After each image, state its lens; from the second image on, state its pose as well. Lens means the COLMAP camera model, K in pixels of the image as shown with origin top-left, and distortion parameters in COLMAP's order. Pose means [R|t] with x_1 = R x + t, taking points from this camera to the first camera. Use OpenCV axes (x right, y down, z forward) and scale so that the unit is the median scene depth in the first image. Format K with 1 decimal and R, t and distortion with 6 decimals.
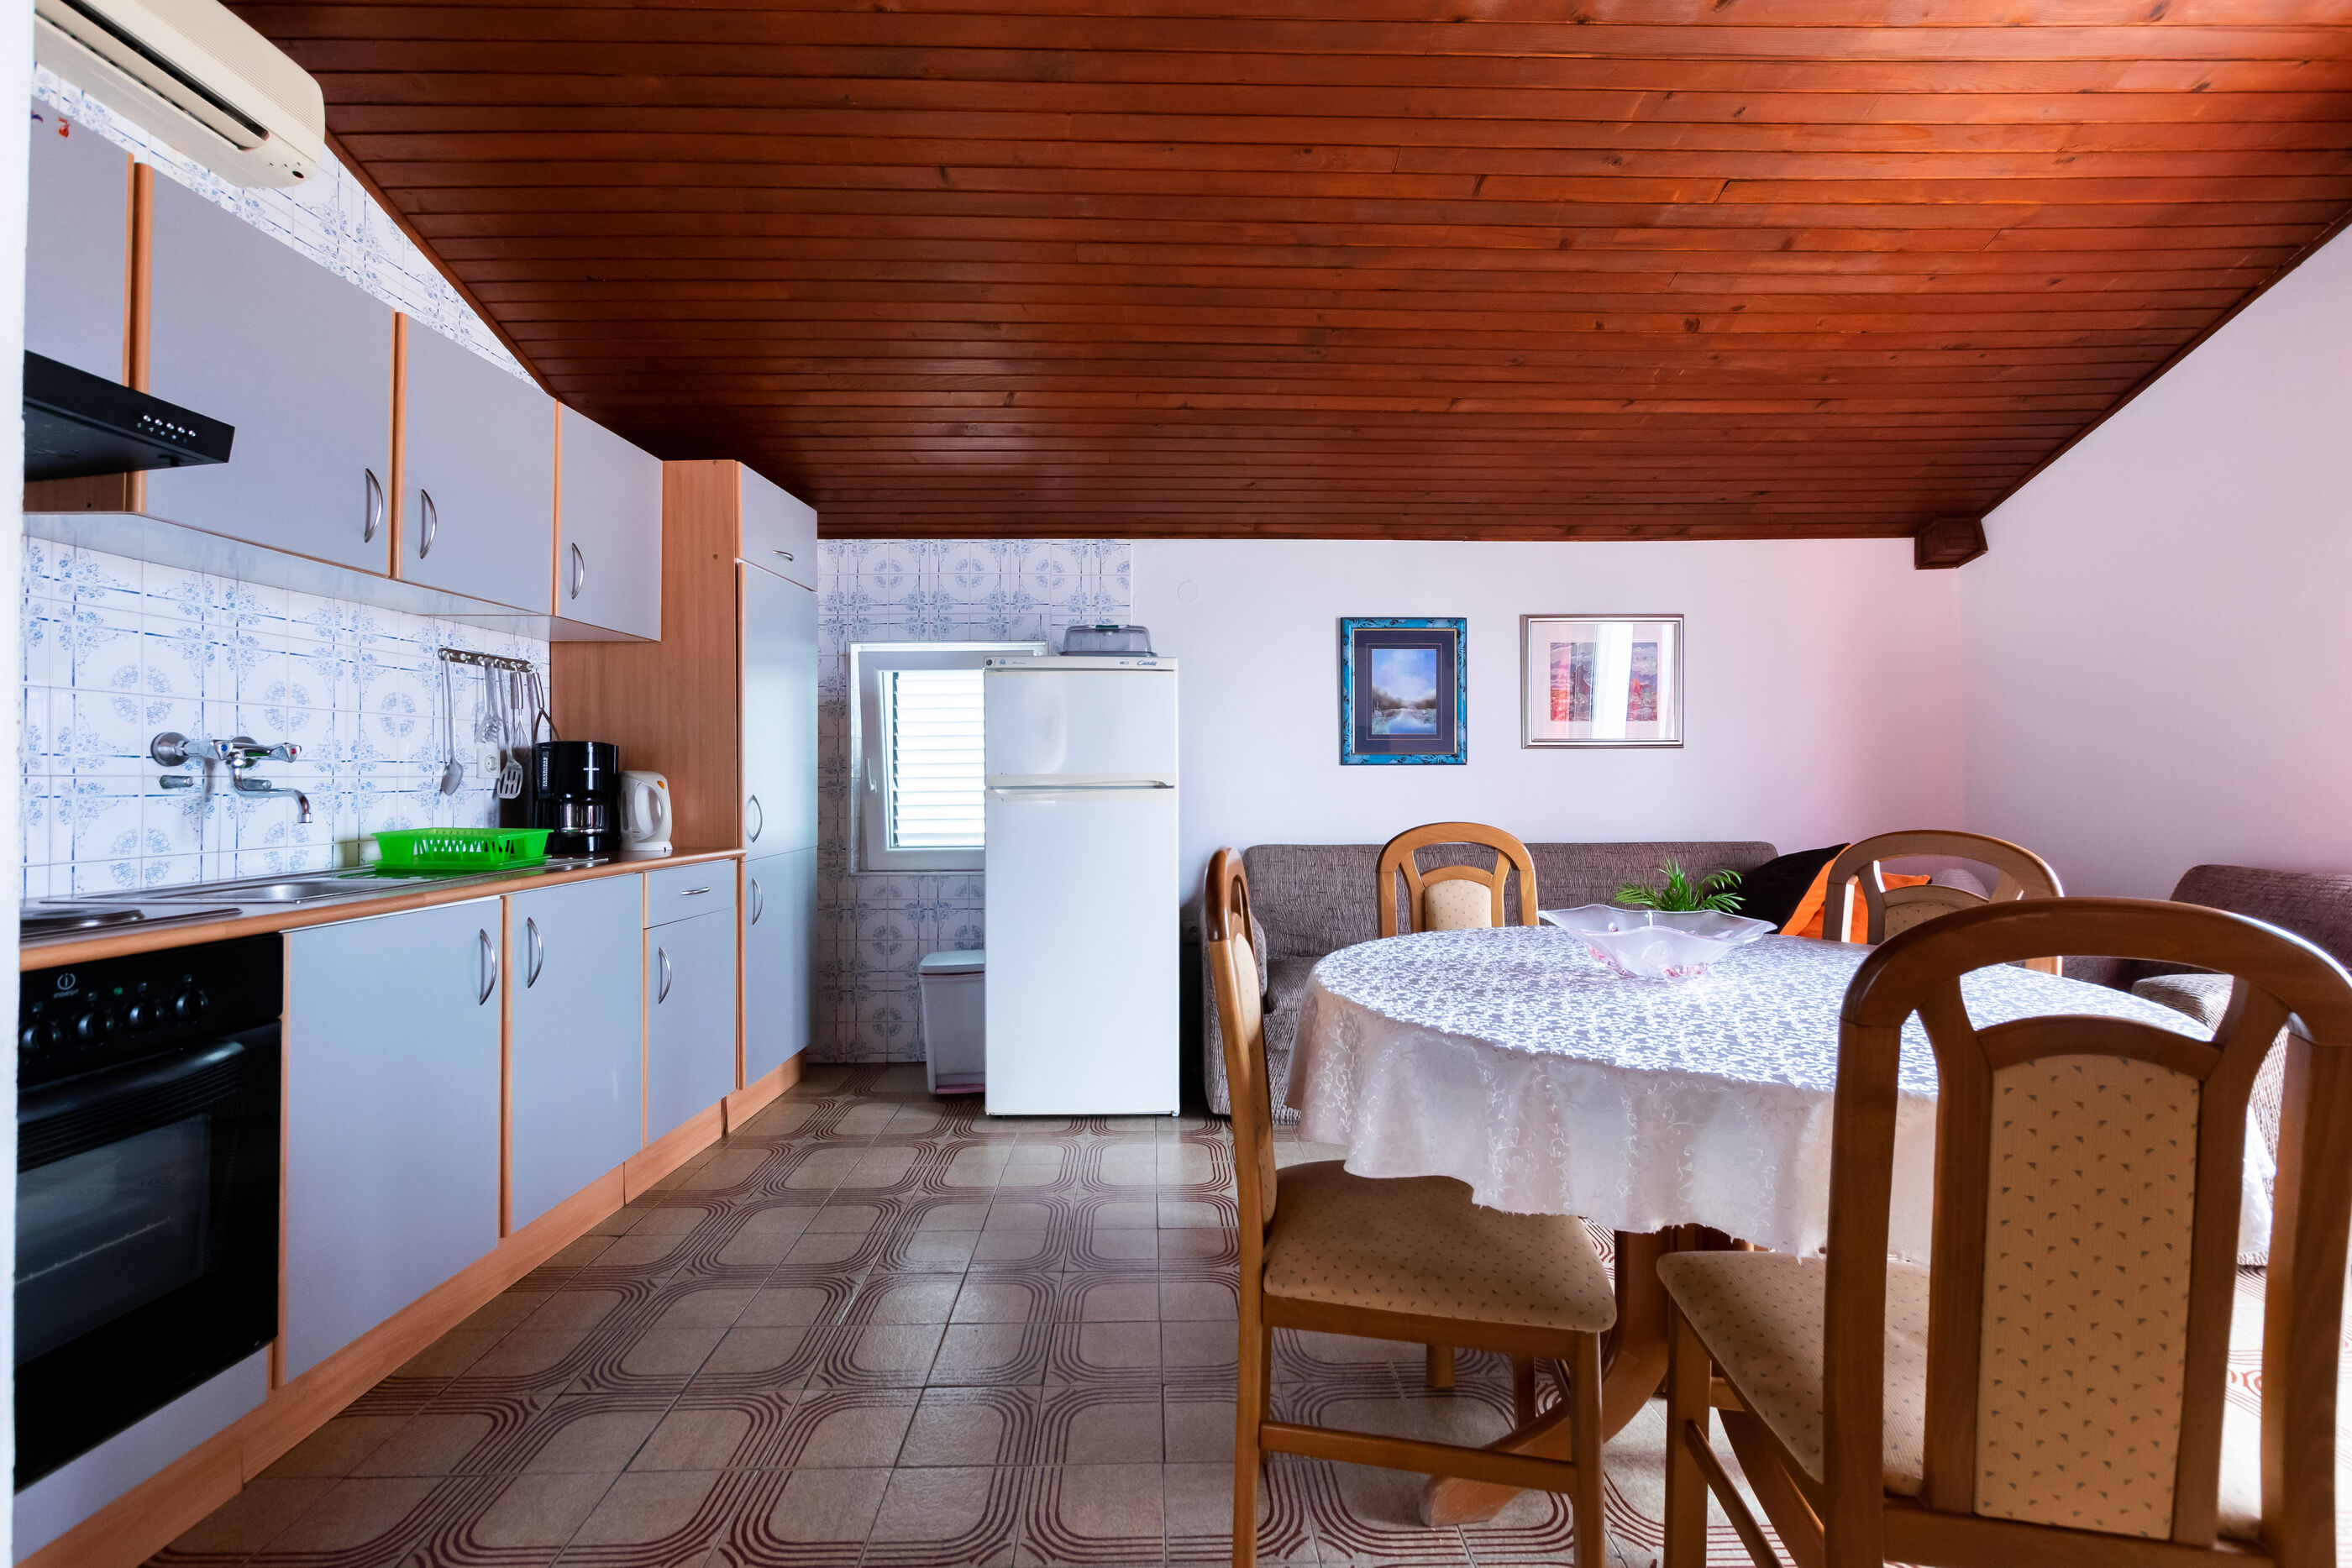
lens RADIAL K [[1022.8, 0, 1169.6], [0, 1022.8, 777.5], [0, 0, 1]] dist [0.000922, -0.000874]
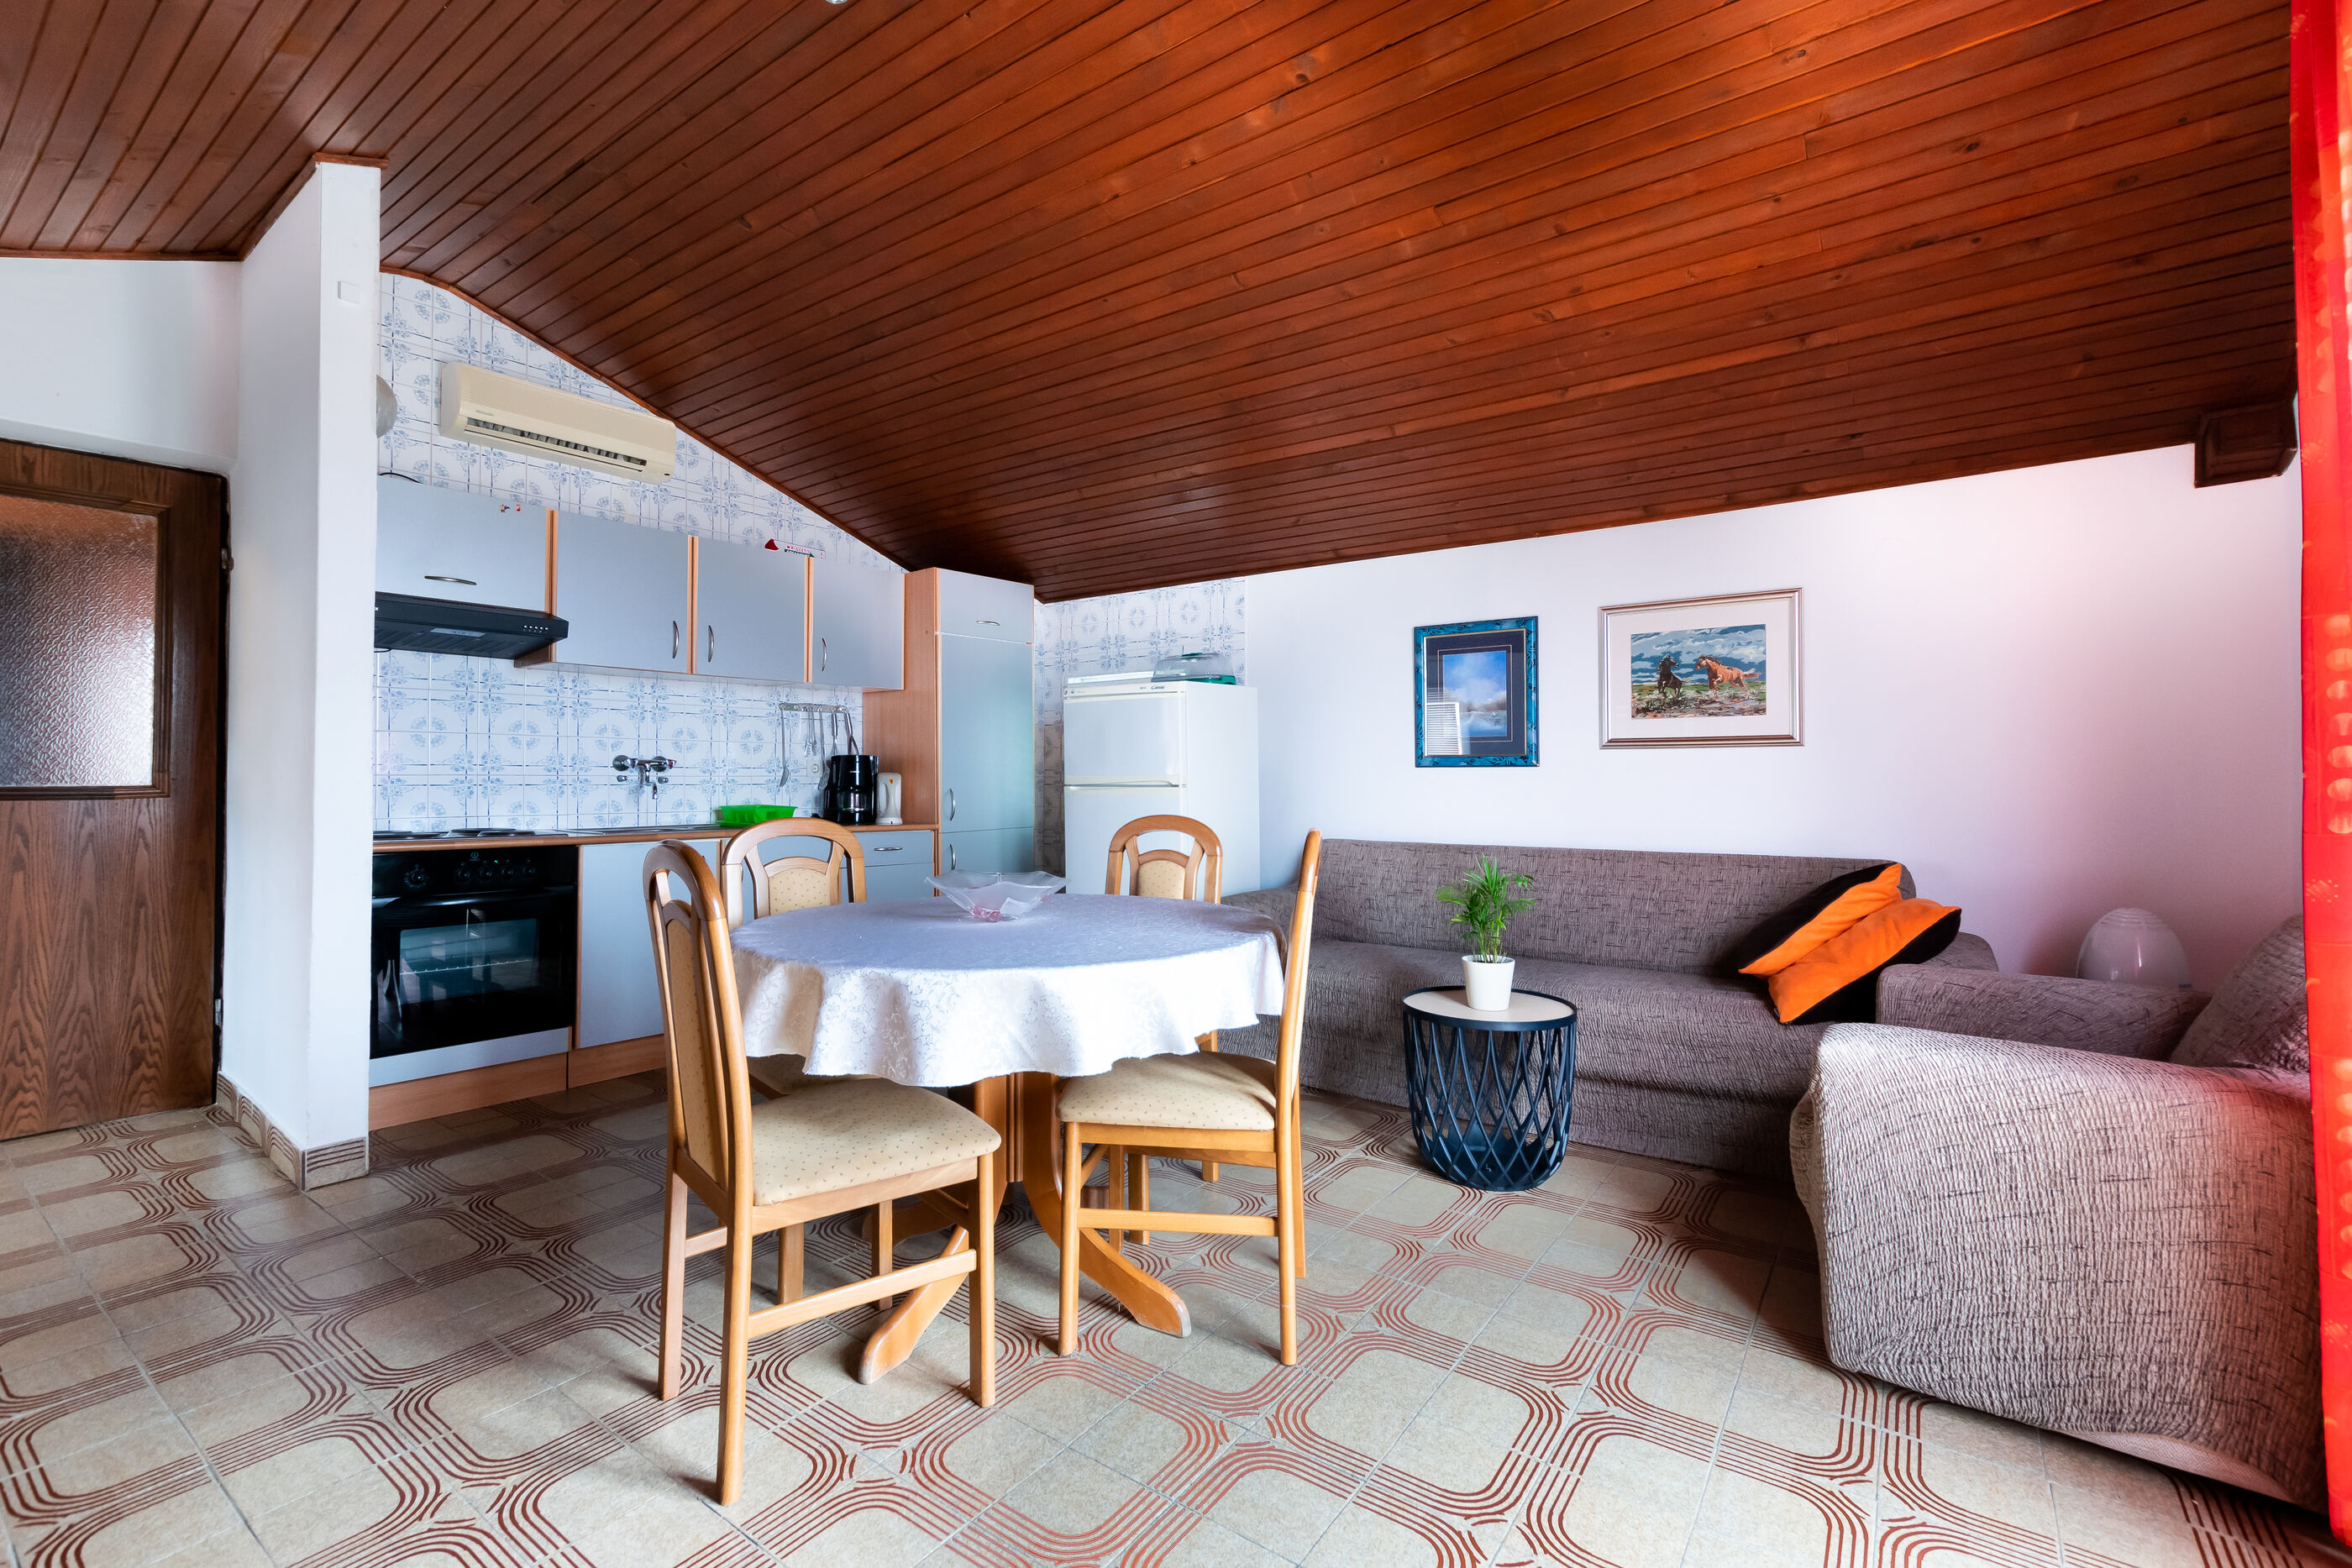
lens RADIAL K [[1022.8, 0, 1155.7], [0, 1022.8, 777.2], [0, 0, 1]] dist [0.000922, -0.000874]
pose [[0.789612, 0.003556, -0.613596, 0.648859], [-0.003505, 0.999993, 0.001285, -0.002473], [0.613596, 0.001136, 0.789619, 0.004167]]
